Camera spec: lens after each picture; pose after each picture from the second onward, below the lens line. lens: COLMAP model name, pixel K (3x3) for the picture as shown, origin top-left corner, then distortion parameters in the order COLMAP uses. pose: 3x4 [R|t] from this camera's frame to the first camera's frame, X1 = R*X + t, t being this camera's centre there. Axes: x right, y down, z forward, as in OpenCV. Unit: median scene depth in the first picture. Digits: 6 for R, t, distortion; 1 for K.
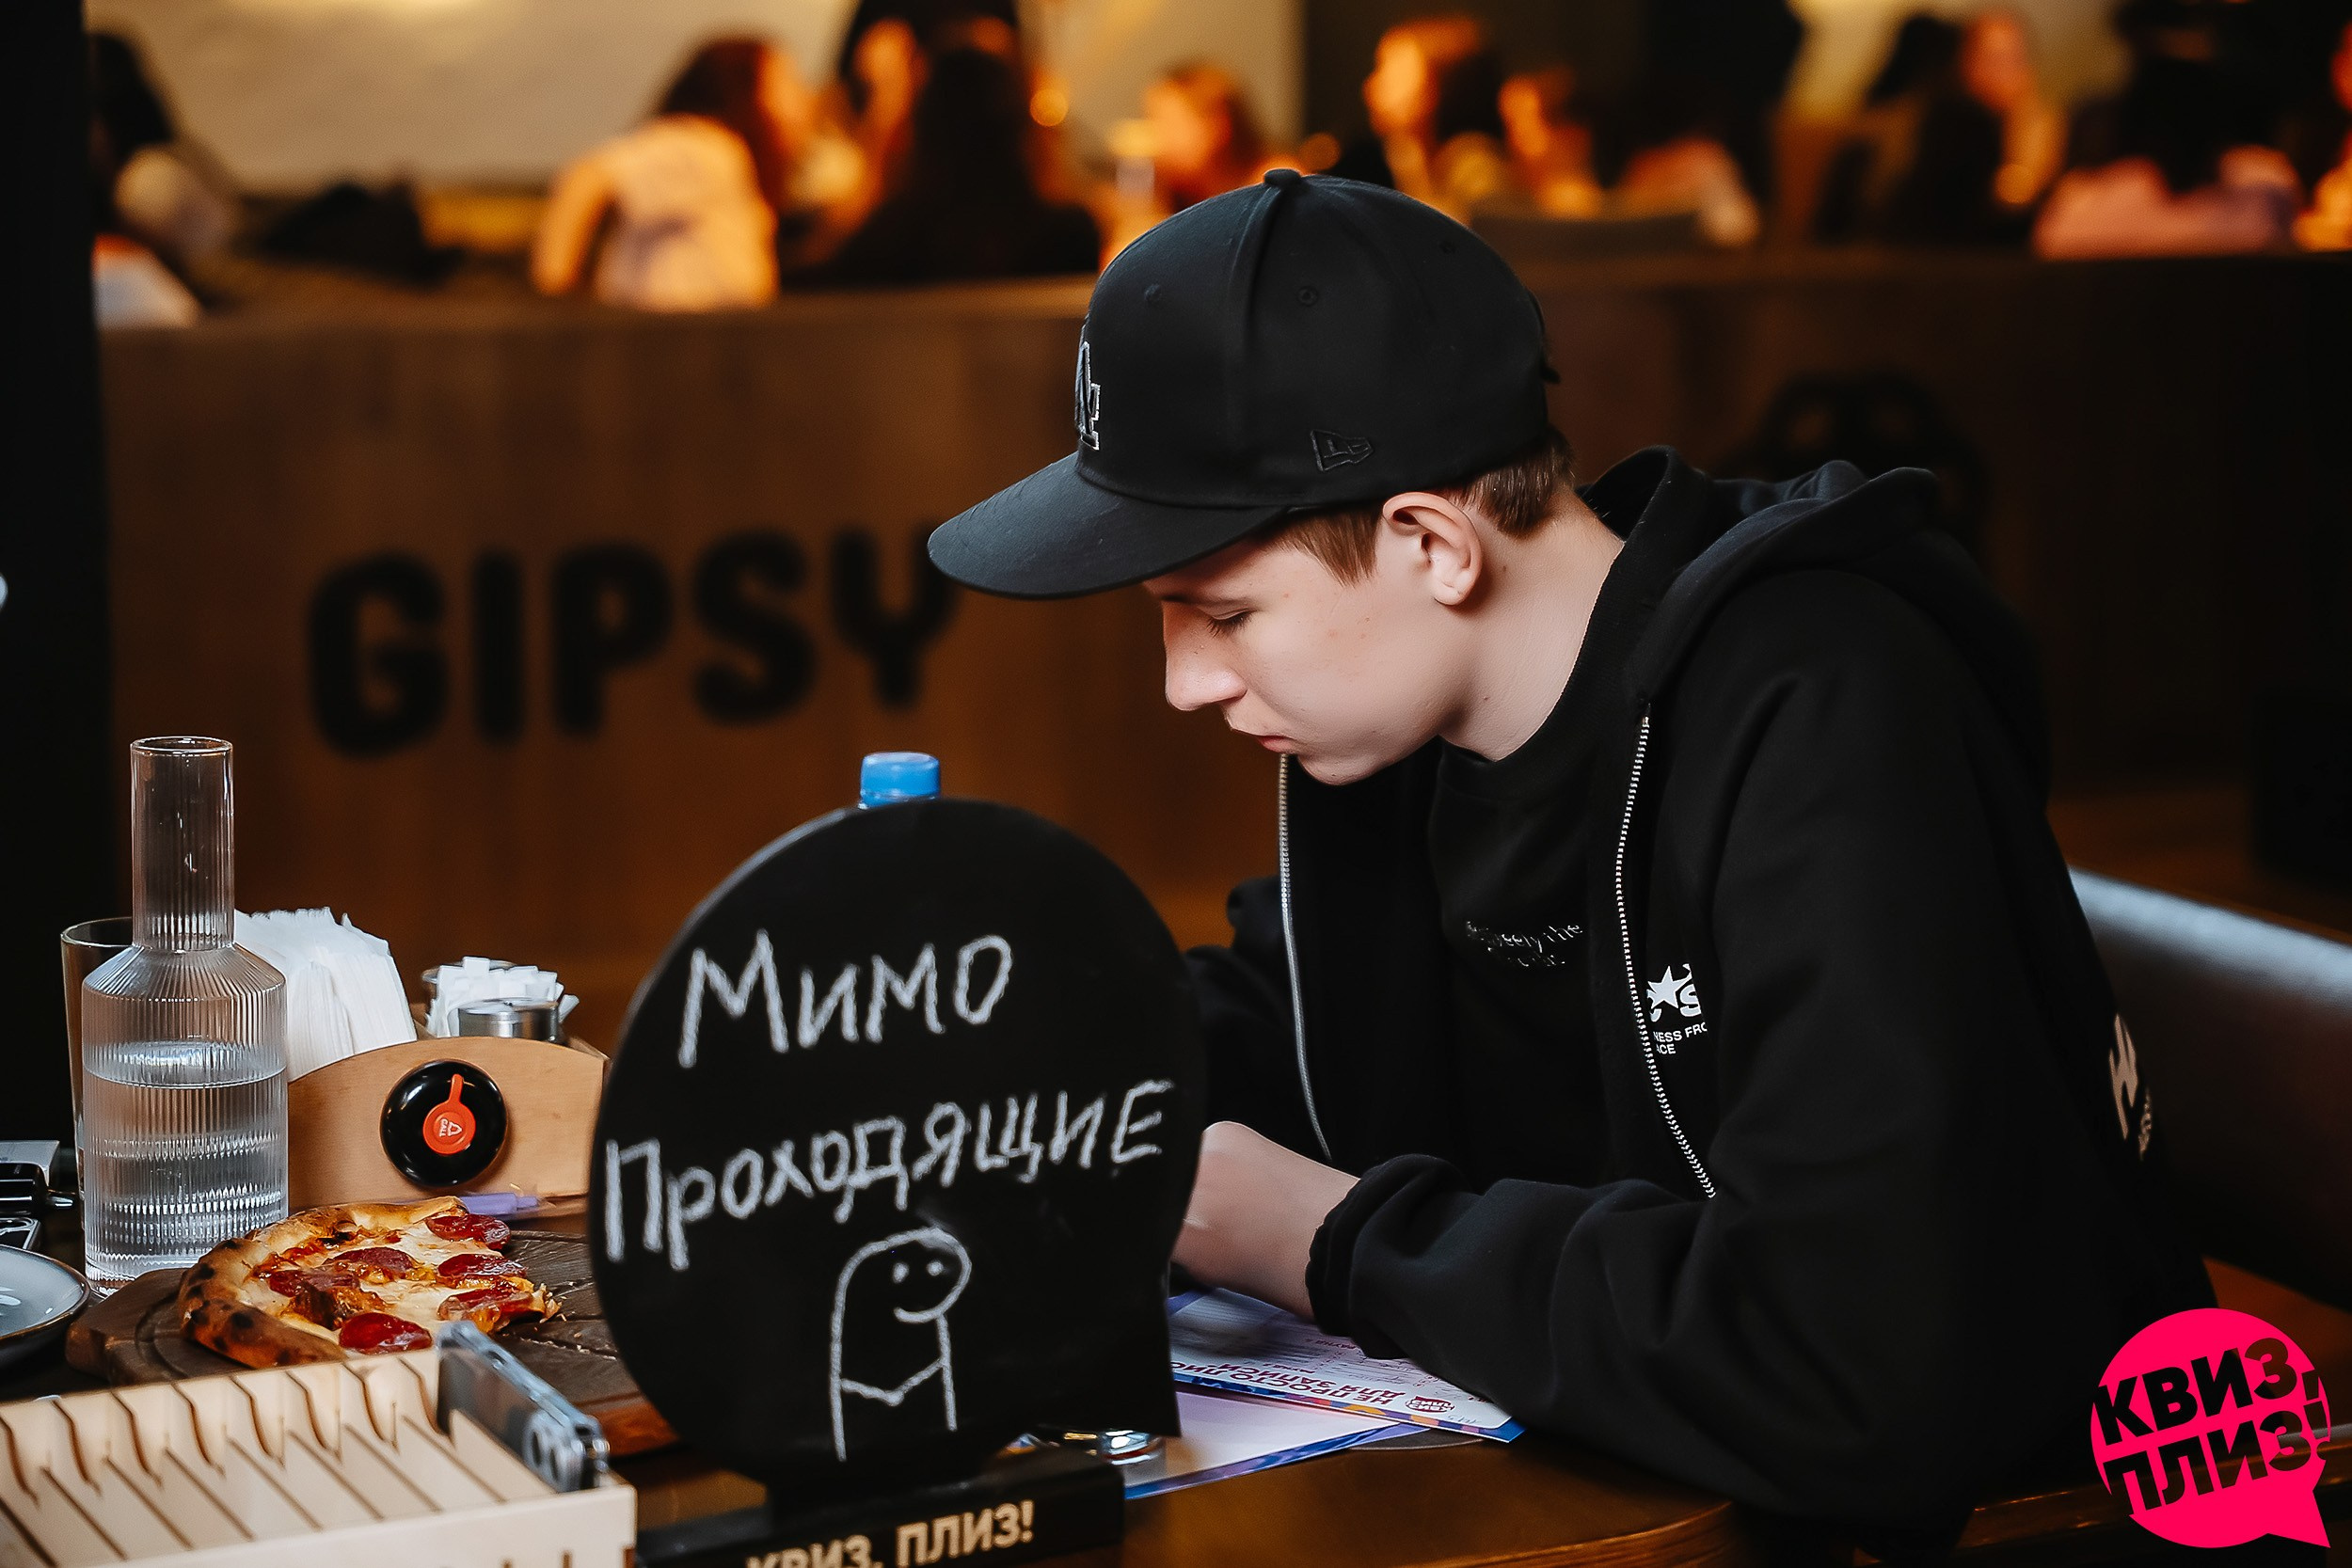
lens RADIAL K [[4684.2, 0, 1176.0], [0, 4684.2, 784.0], [0, 0, 1]] dist [0.056886, -0.236326]
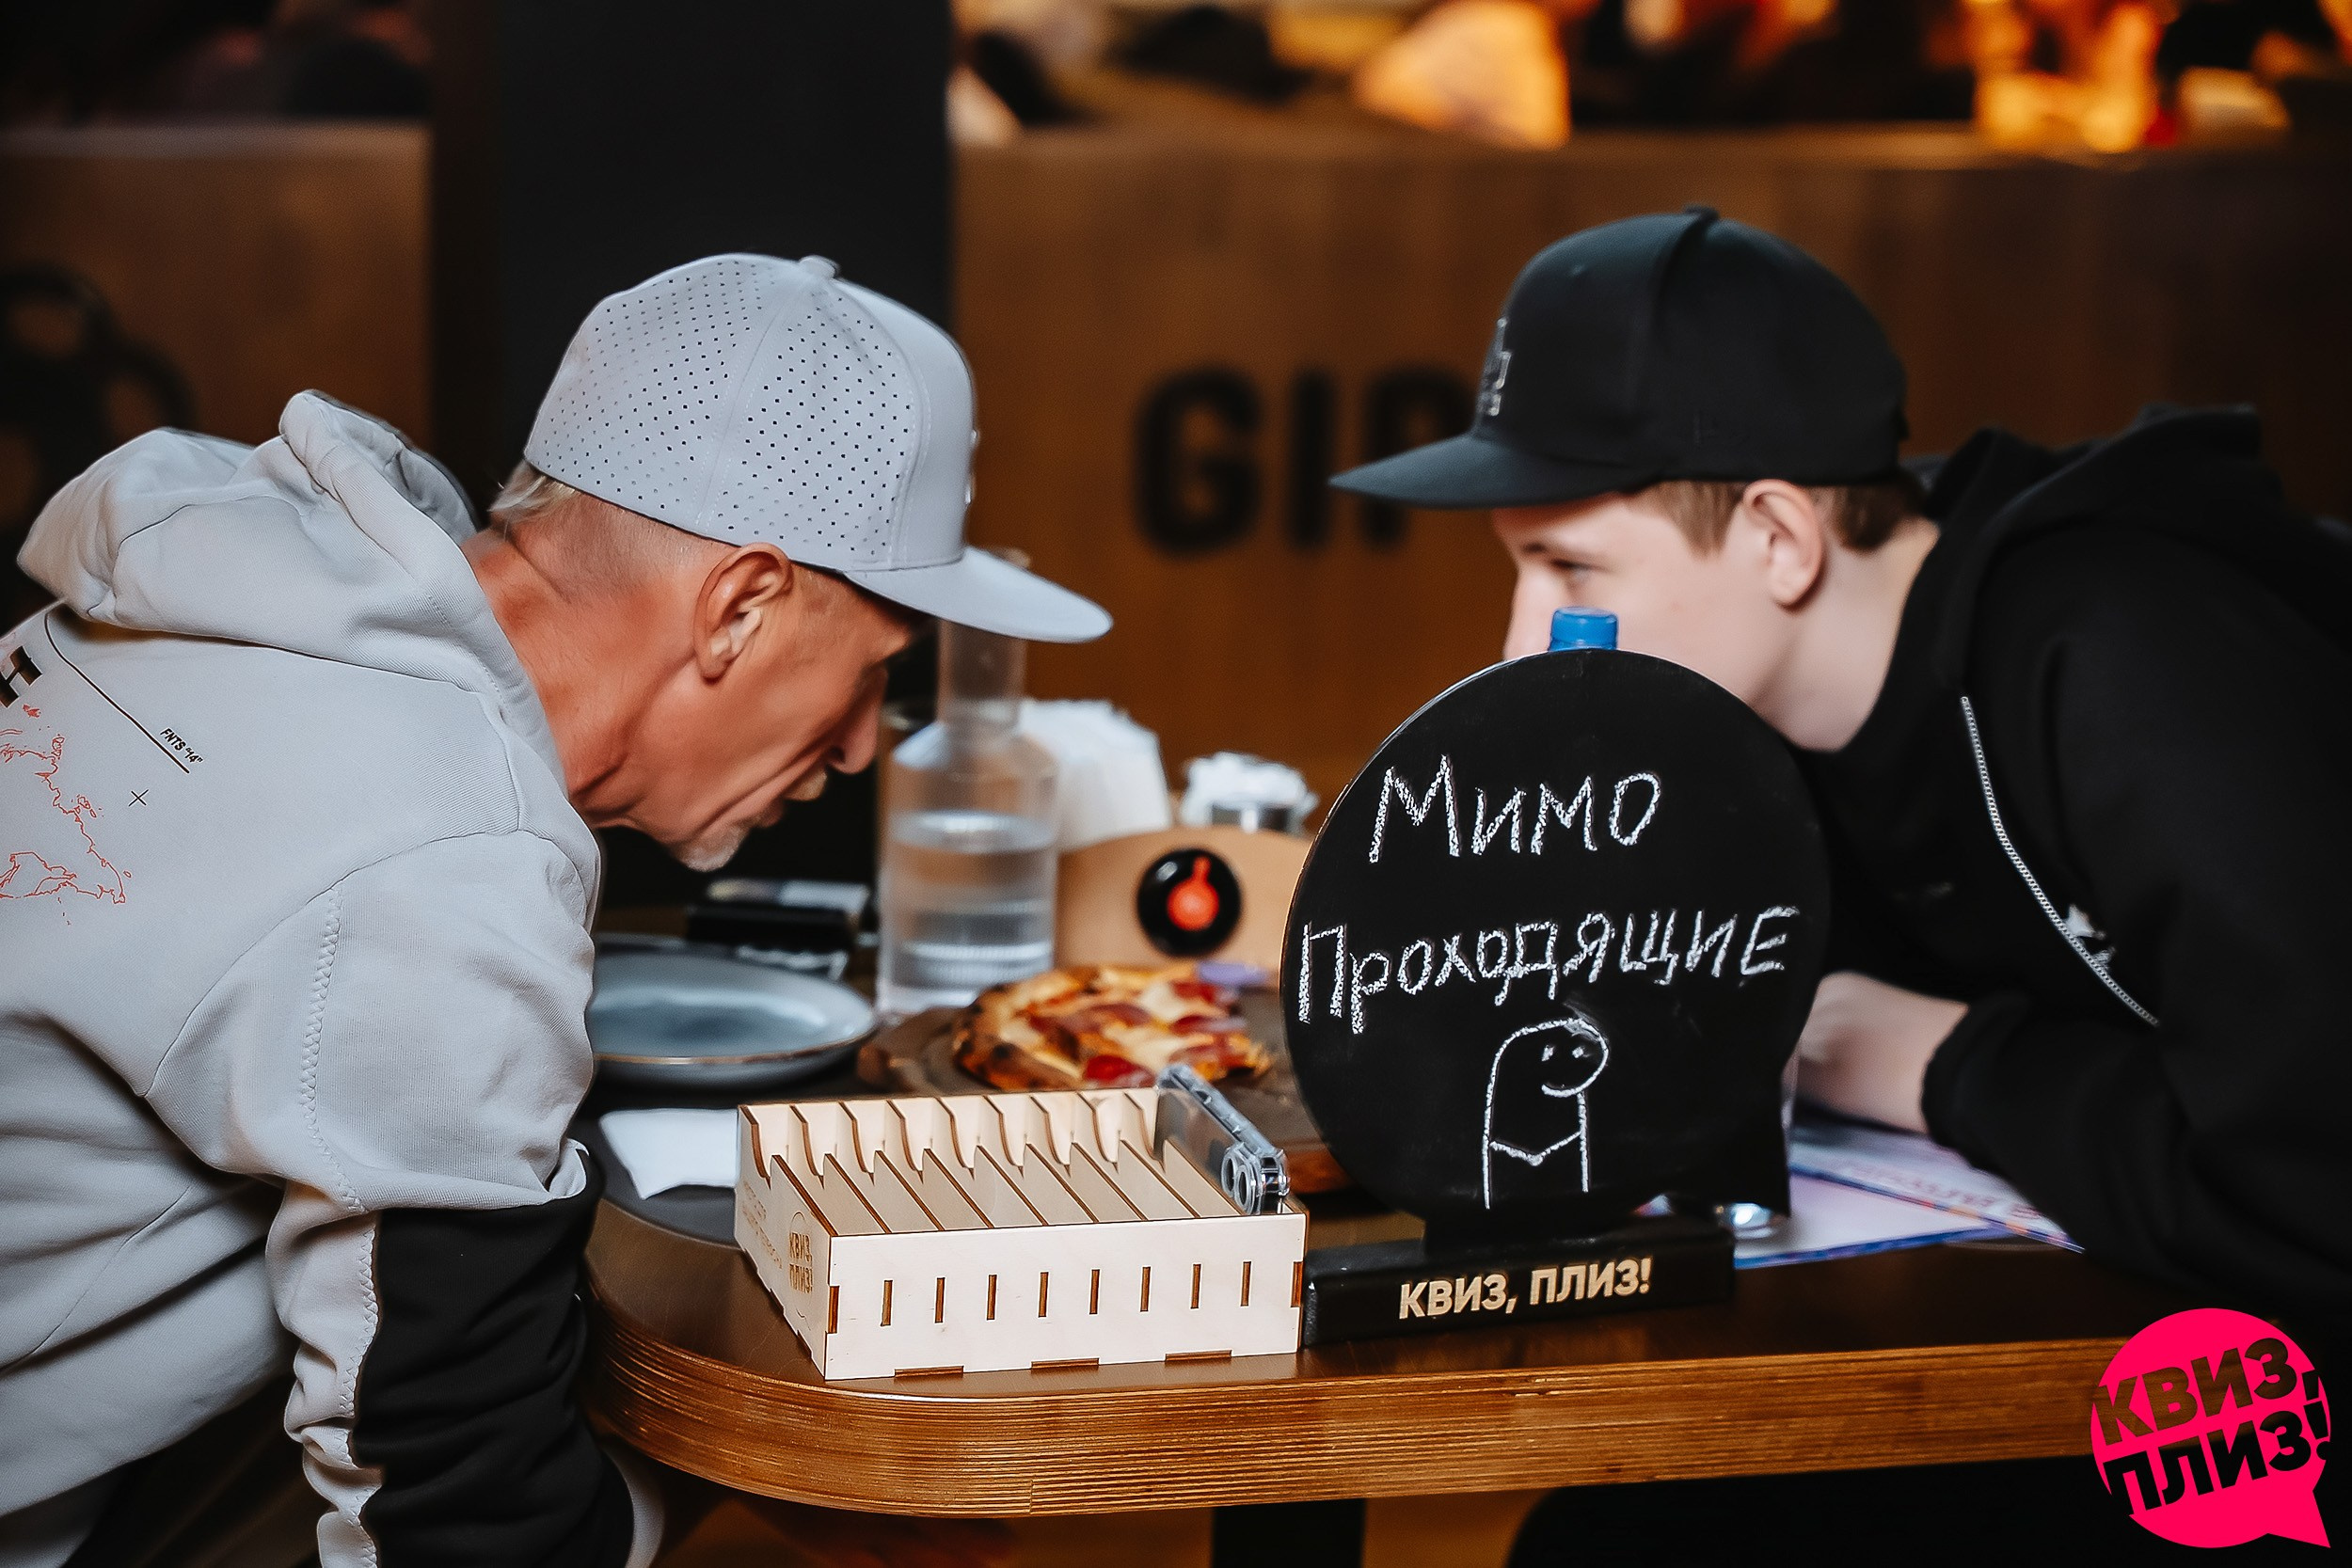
lens RADIAL K [[4756.0, 0, 1176.0], [0, 4756.0, 784.0], [0, 0, 1]] dist [-0.003237, 0.051577]
pose [[0.982135, 0.069963, -0.174687, 0.051986], [-0.062827, 0.996961, 0.046057, -0.011399], [0.177379, -0.034259, 0.983546, -0.177815]]
